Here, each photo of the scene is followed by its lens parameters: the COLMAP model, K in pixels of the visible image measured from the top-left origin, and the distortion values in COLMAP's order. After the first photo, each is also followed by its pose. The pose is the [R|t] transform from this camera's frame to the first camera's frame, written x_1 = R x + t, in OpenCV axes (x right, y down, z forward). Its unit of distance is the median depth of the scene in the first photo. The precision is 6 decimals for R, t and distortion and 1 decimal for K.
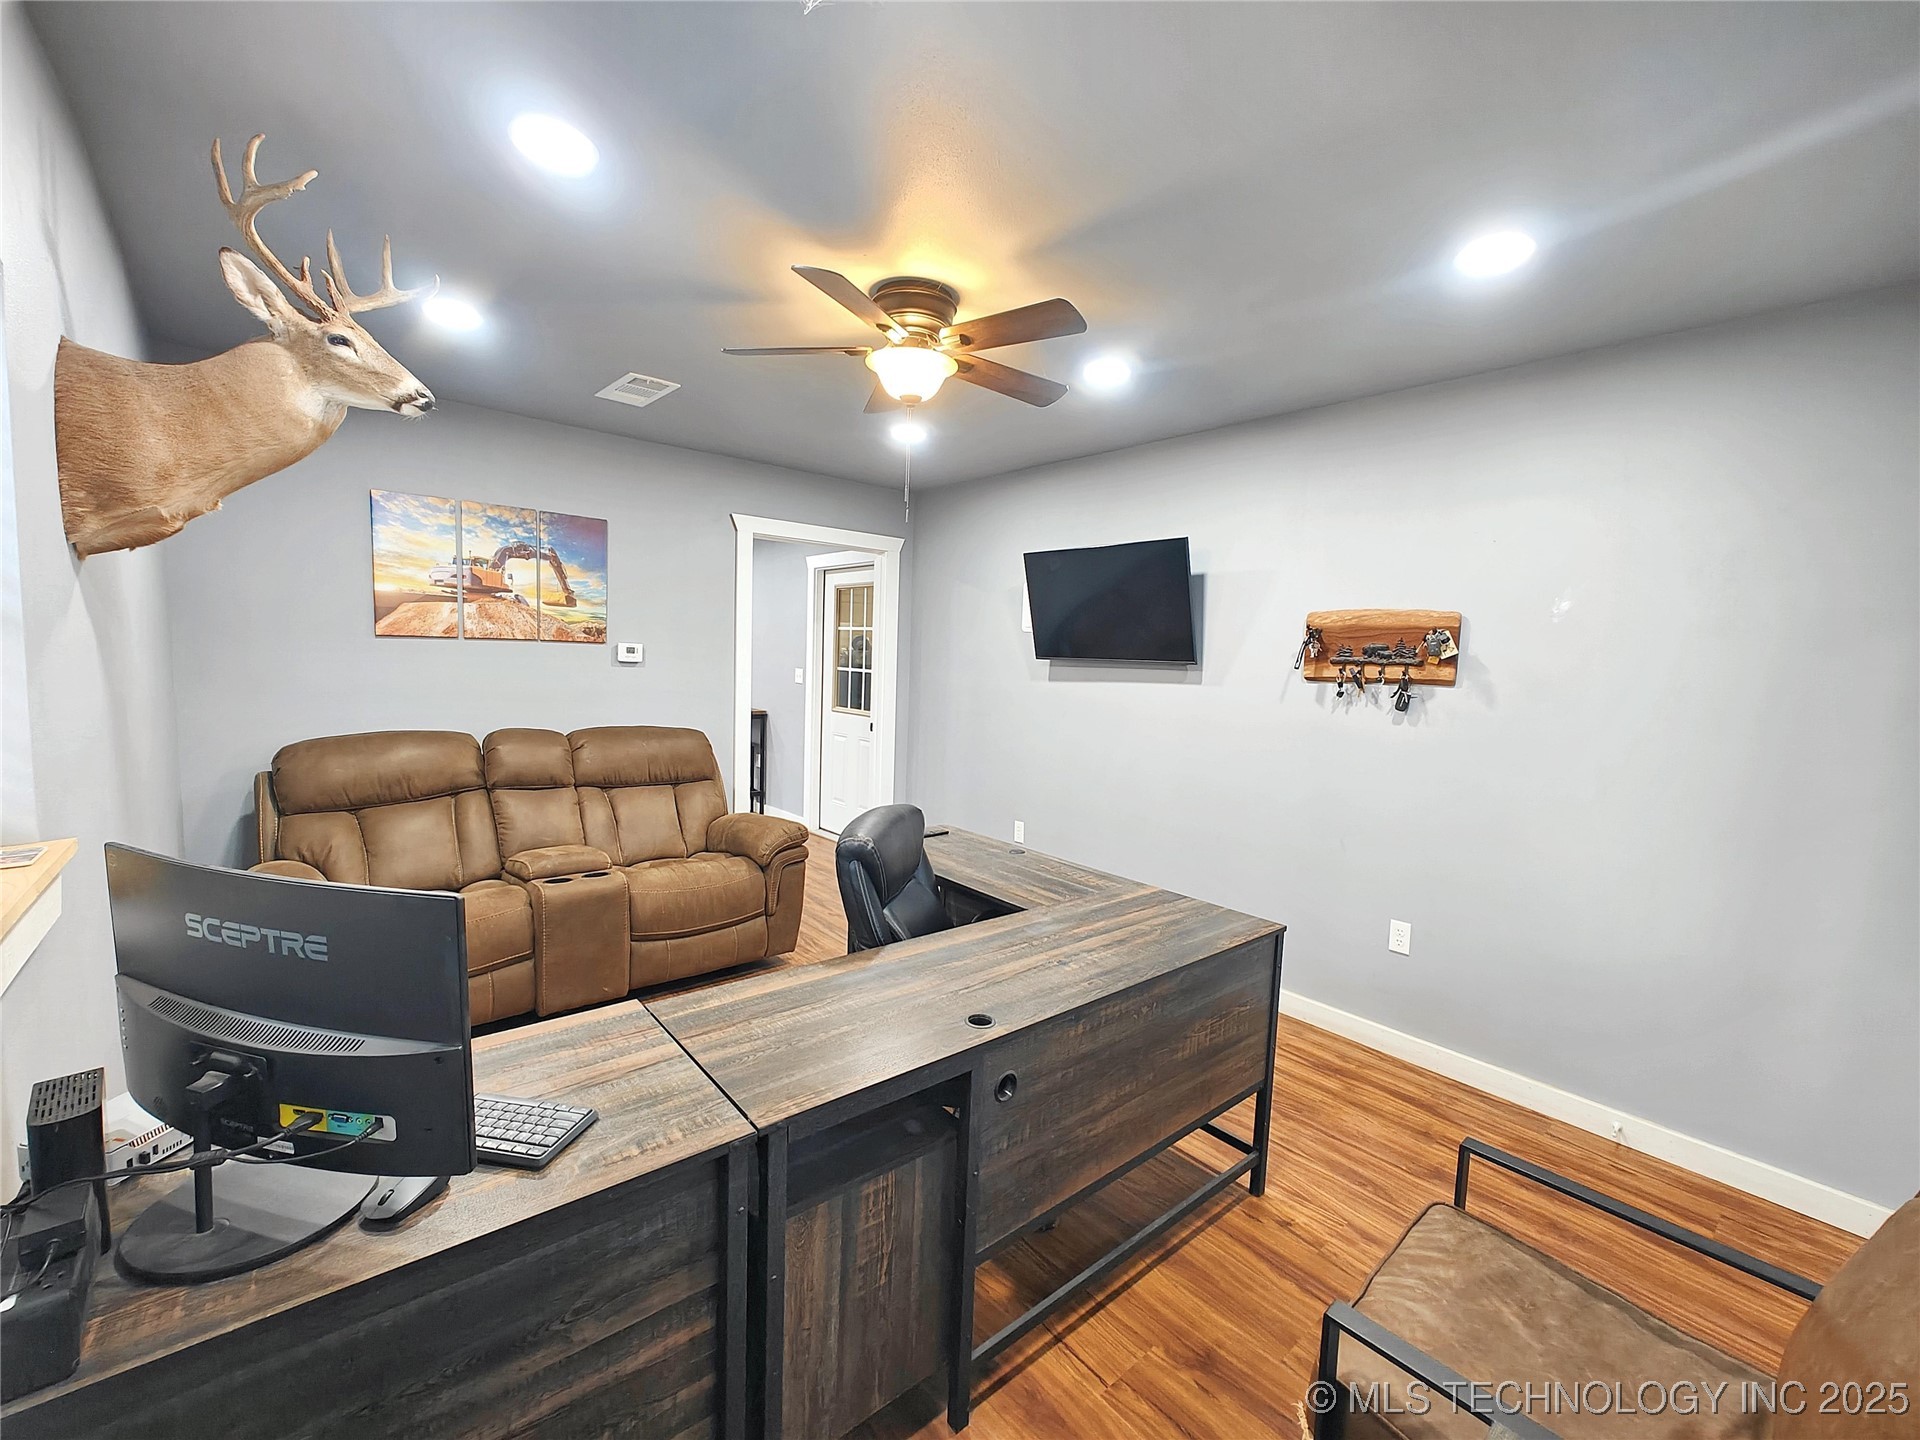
lens RADIAL K [[804.4, 0, 960.0], [0, 804.4, 720.0], [0, 0, 1]] dist [-0.000158, 0.000279]
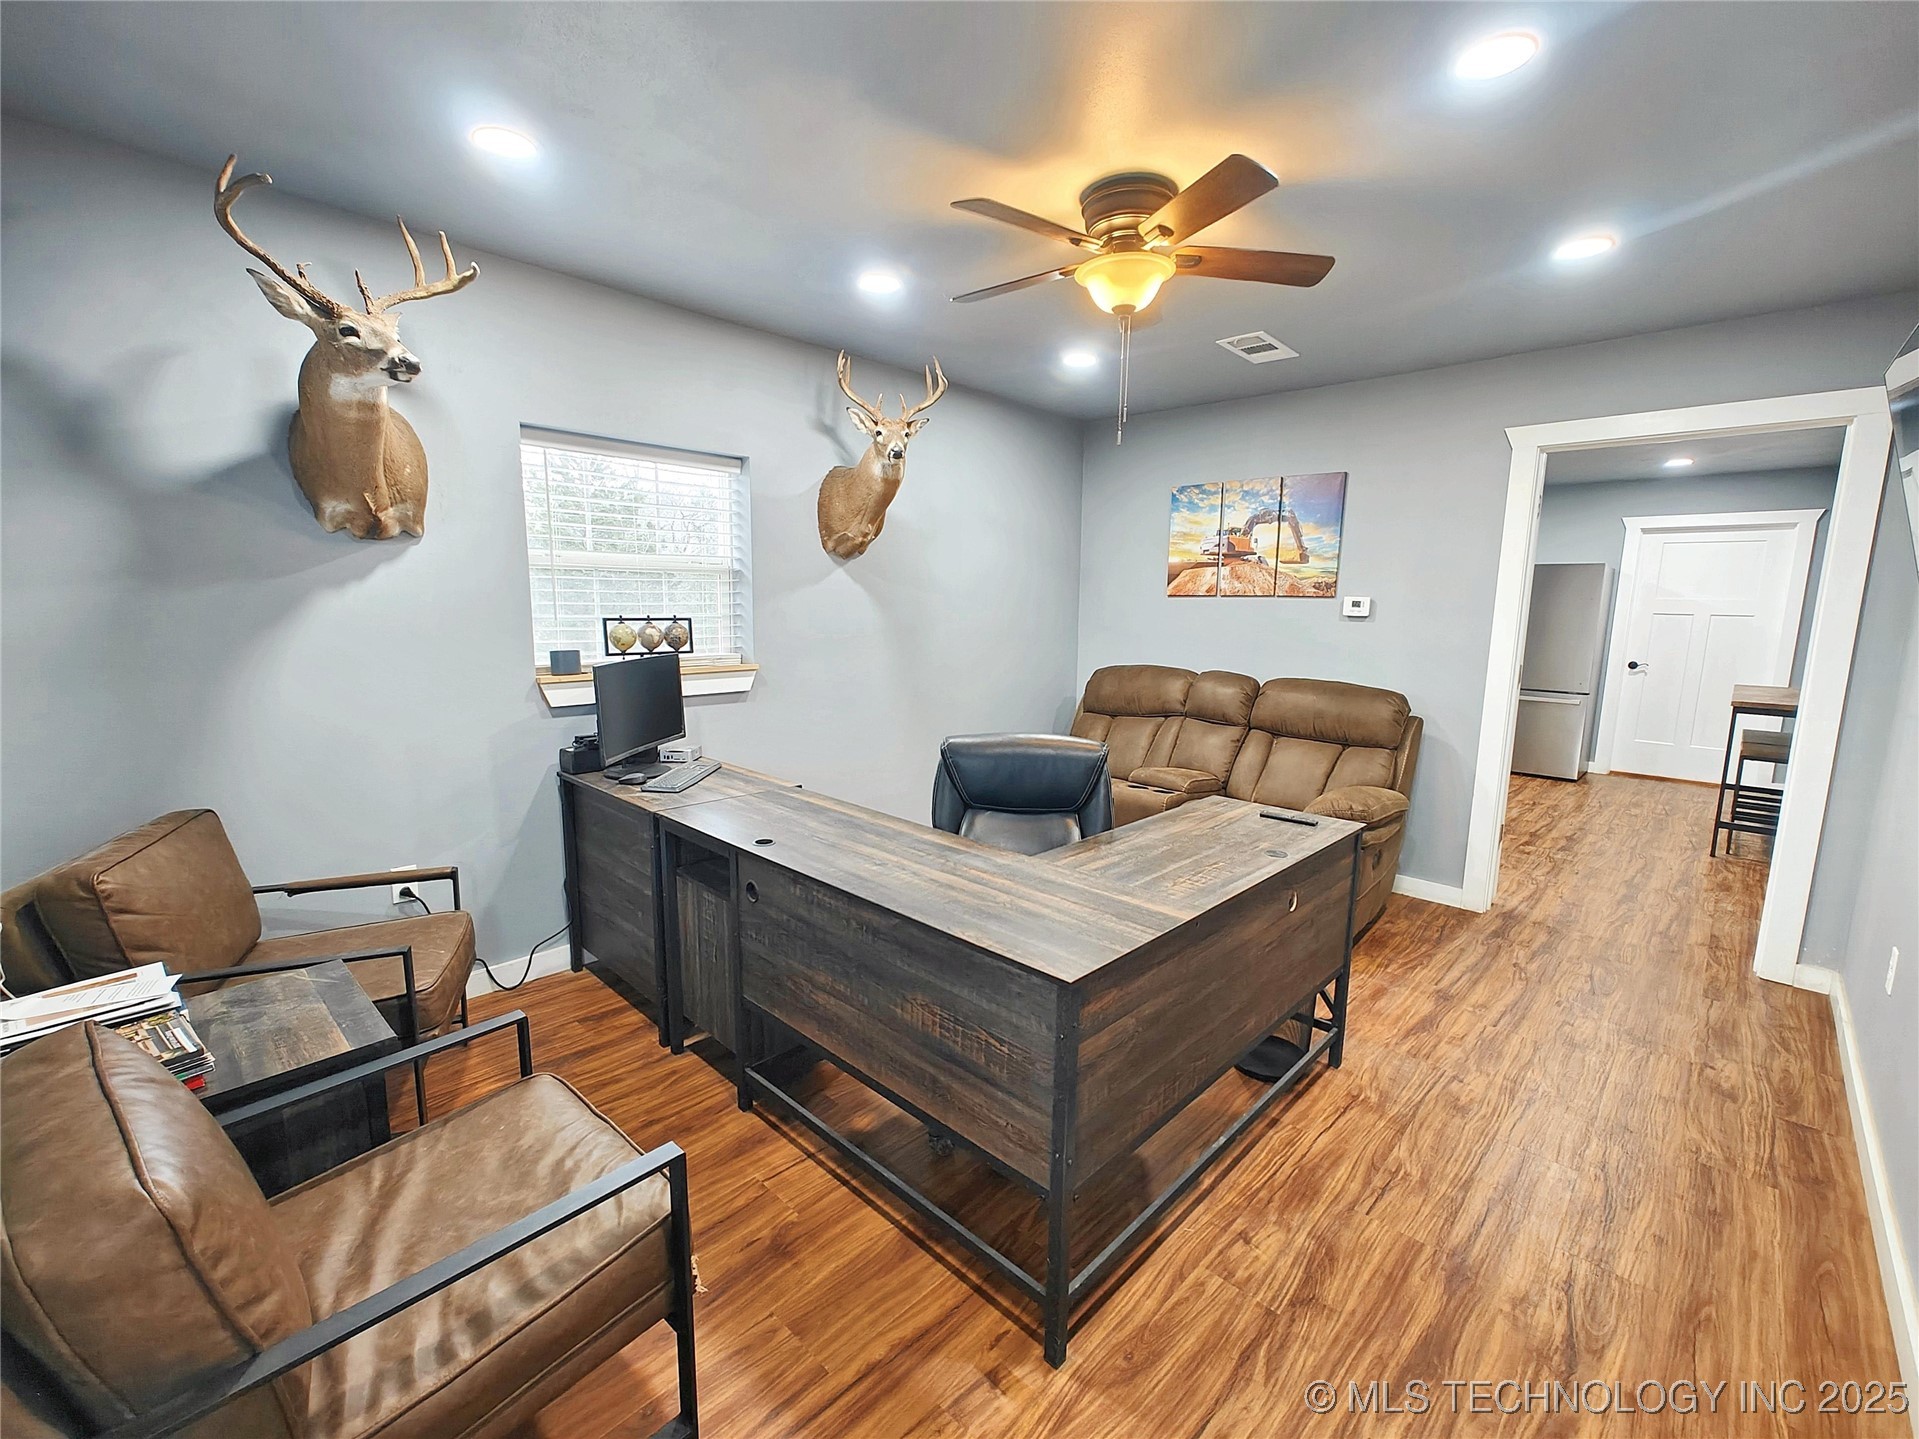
lens RADIAL K [[817.1, 0, 953.1], [0, 817.1, 721.1], [0, 0, 1]] dist [-0.000545, -0.000402]
pose [[0.095332, 0.112325, -0.989088, 0.620825], [-0.096315, 0.989992, 0.103144, -0.002843], [0.990775, 0.085431, 0.105197, 0.507141]]
